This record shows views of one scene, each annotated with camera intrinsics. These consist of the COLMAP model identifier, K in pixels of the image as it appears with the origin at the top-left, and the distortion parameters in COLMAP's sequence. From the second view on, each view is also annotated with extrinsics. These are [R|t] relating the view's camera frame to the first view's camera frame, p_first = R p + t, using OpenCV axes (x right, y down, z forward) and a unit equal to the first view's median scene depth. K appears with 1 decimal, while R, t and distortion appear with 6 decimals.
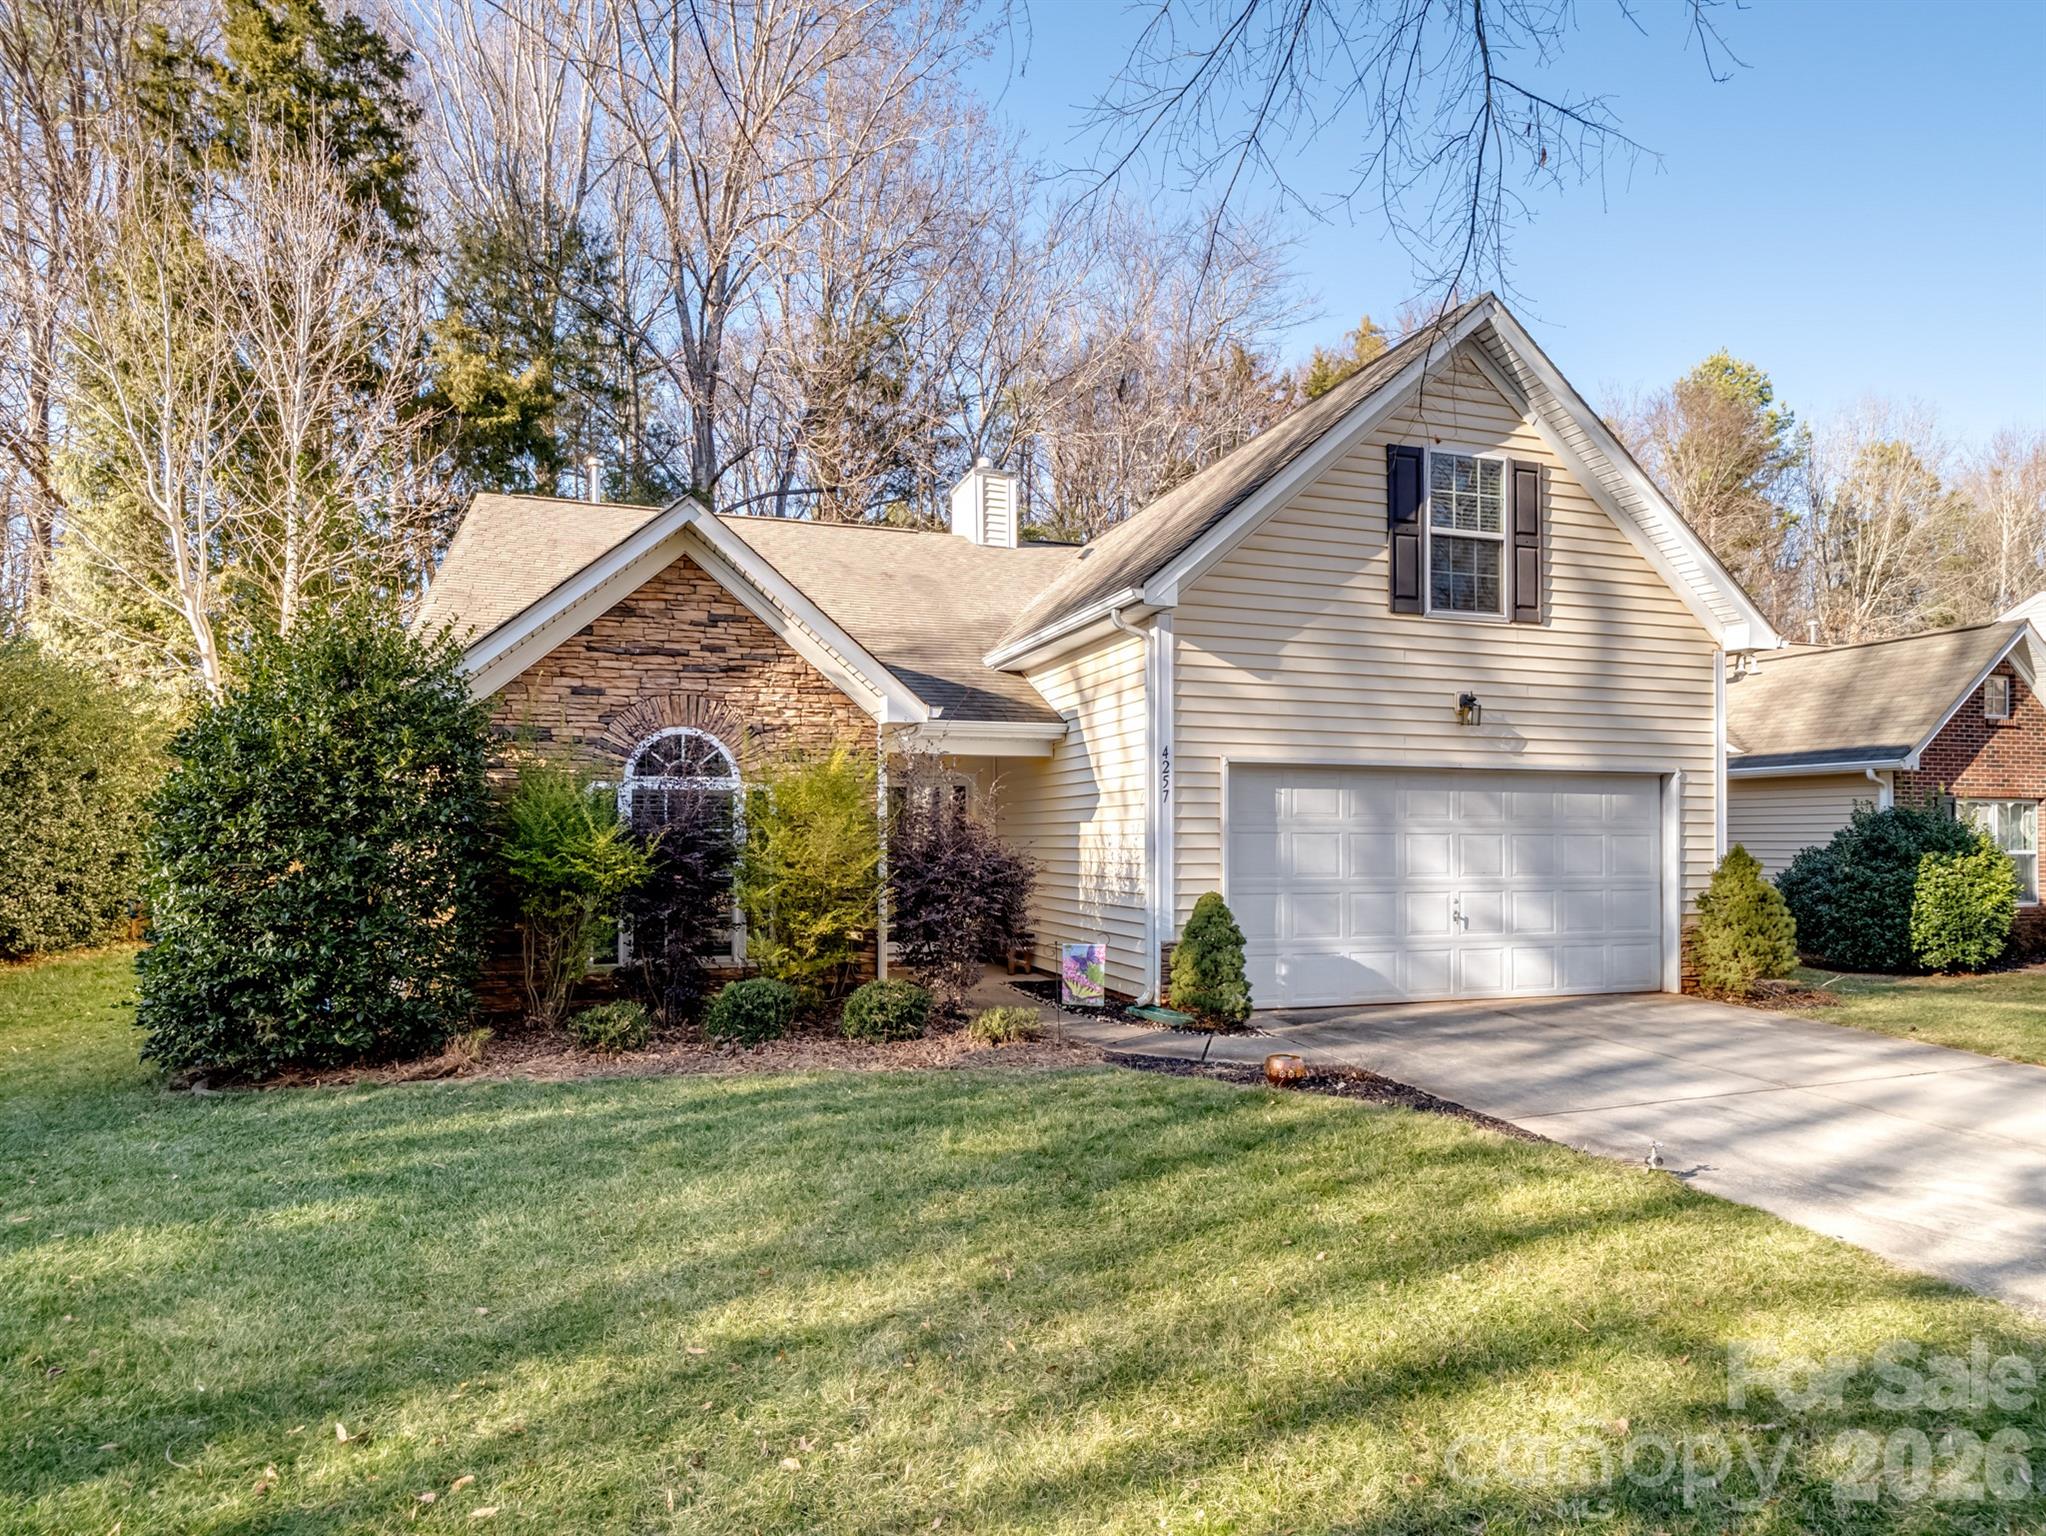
lens RADIAL K [[1178.2, 0, 1021.7], [0, 1178.2, 864.4], [0, 0, 1]] dist [-0.017640, -0.000016]
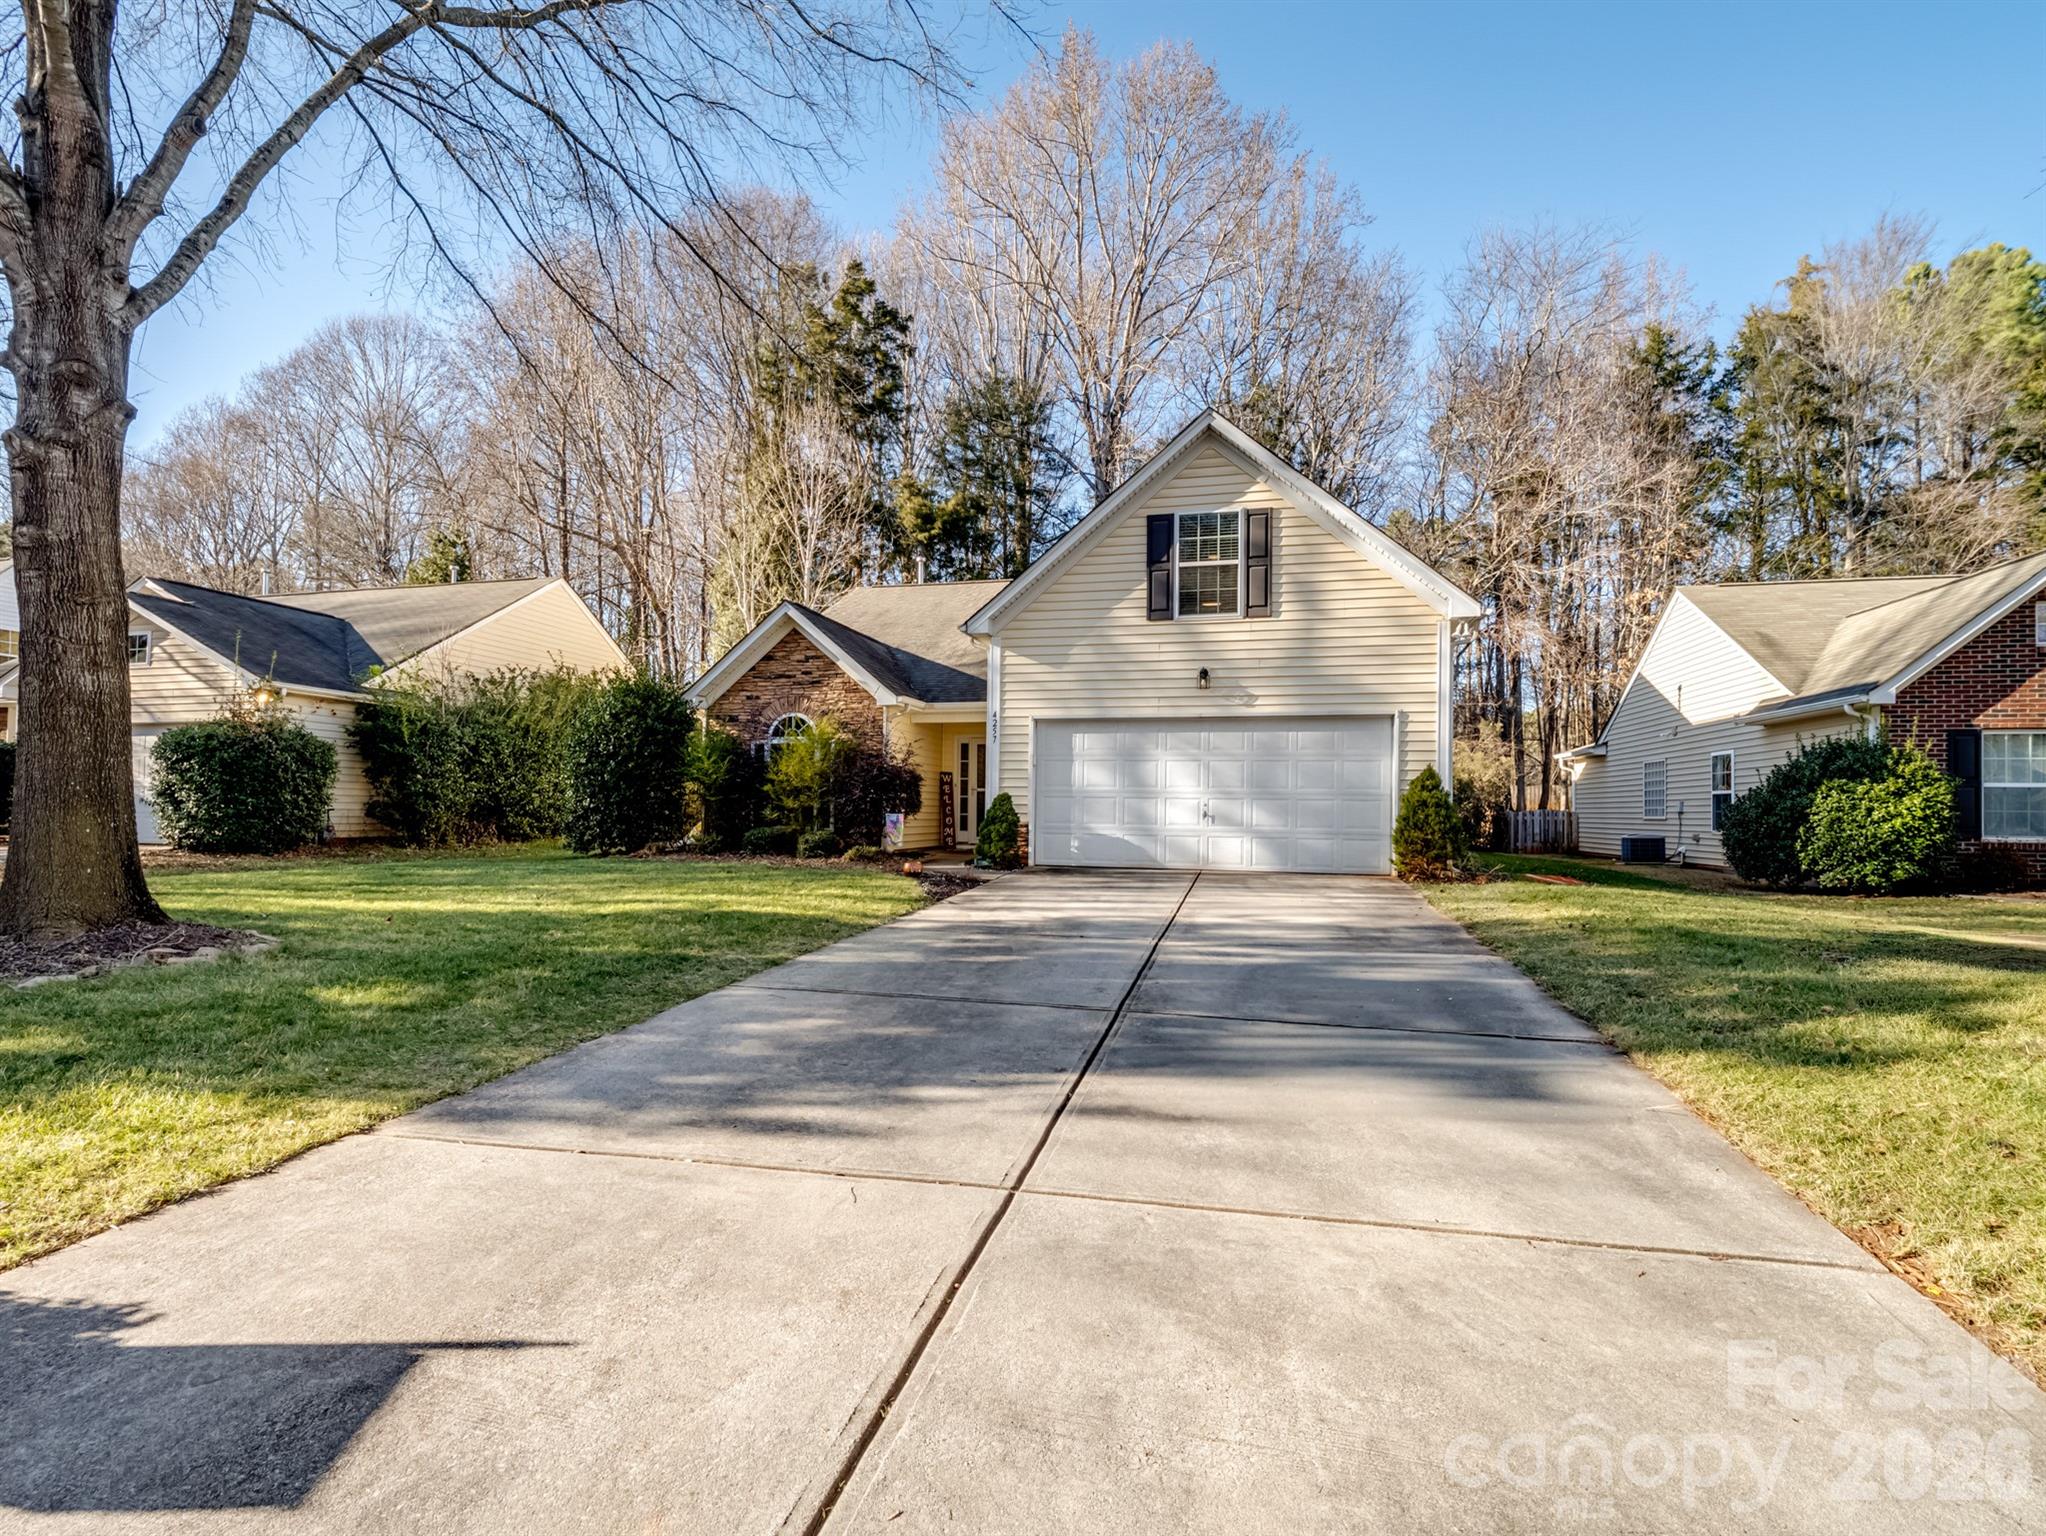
lens RADIAL K [[974.0, 0, 990.2], [0, 974.0, 814.5], [0, 0, 1]] dist [-0.008635, 0.000212]
pose [[0.848693, 0.009358, -0.528803, 0.812321], [-0.021015, 0.999651, -0.016038, 0.070918], [0.528468, 0.024724, 0.848593, -0.216637]]
